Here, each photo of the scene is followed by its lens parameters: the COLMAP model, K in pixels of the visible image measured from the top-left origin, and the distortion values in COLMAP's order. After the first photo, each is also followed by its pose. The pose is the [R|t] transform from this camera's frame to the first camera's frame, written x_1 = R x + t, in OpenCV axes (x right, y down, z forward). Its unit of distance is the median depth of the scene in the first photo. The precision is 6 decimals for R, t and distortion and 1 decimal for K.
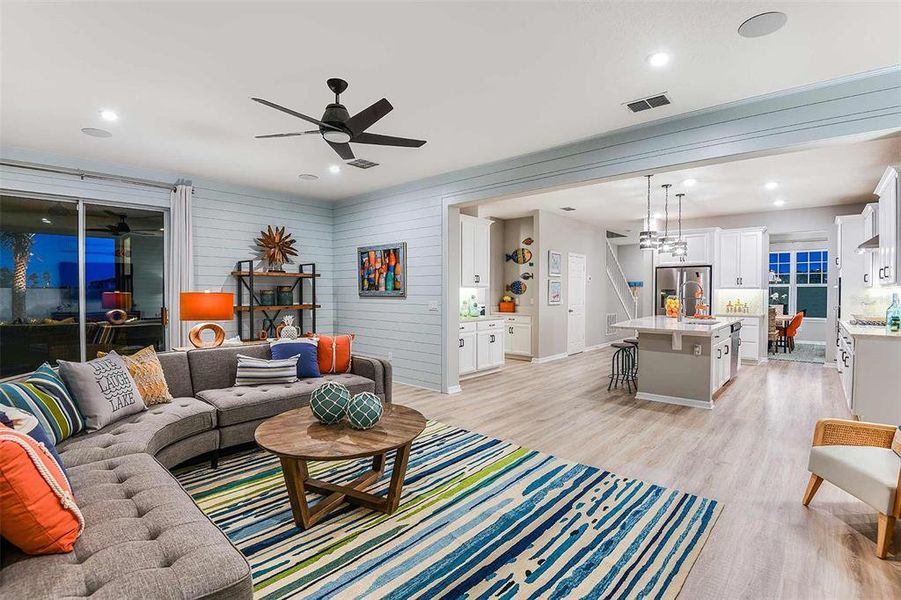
lens RADIAL K [[421.5, 0, 447.7], [0, 421.5, 297.9], [0, 0, 1]] dist [0.001814, -0.000140]
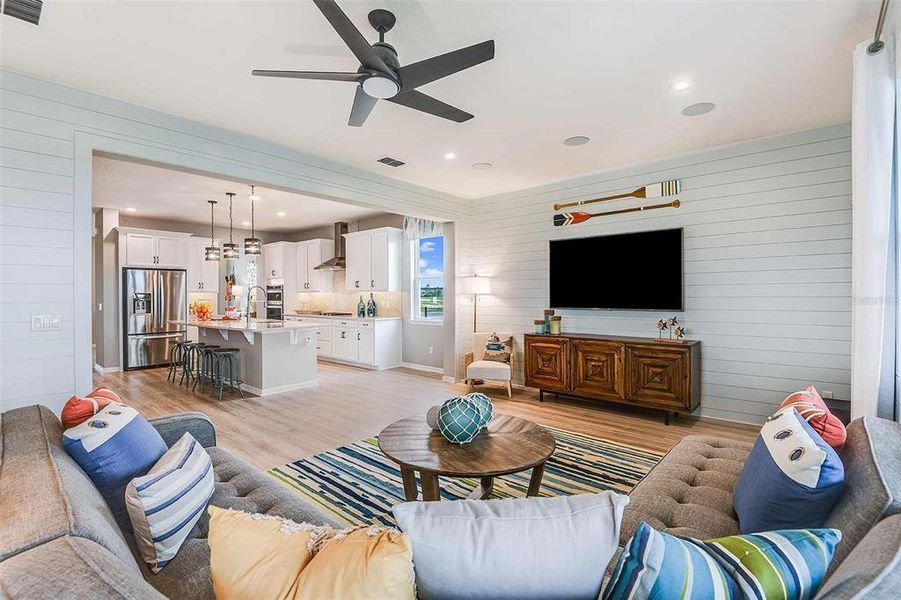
lens RADIAL K [[421.5, 0, 450.1], [0, 421.5, 296.6], [0, 0, 1]] dist [0.001814, -0.000140]
pose [[-0.011670, -0.004594, 0.999921, -0.846752], [0.017036, 0.999843, 0.004792, -0.011772], [-0.999787, 0.017091, -0.011589, 0.744364]]
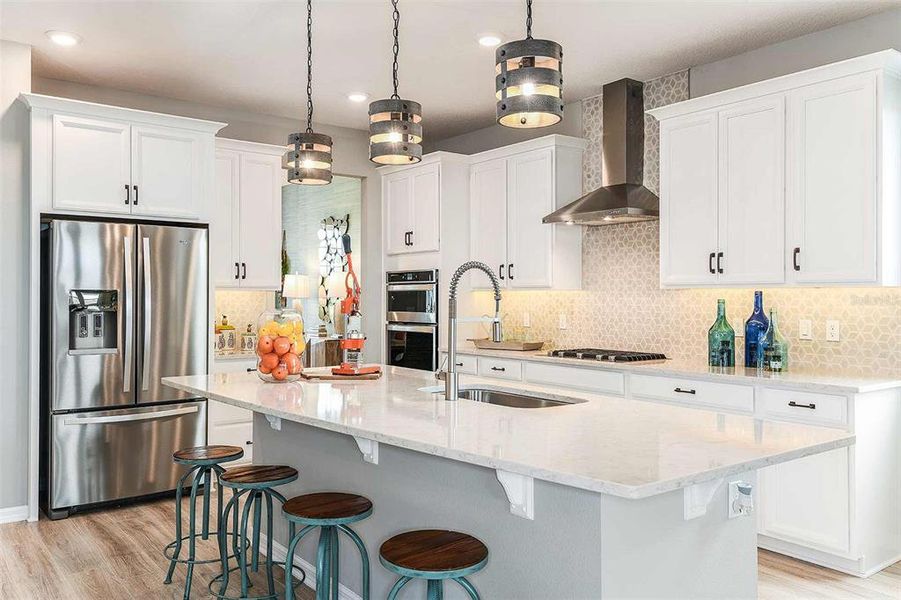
lens RADIAL K [[721.6, 0, 449.3], [0, 721.6, 299.5], [0, 0, 1]] dist [0.053165, 0.010504]
pose [[0.173619, -0.003285, 0.984807, 0.080255], [0.010759, 0.999941, 0.001439, -0.022777], [-0.984754, 0.010345, 0.173644, 1.391987]]
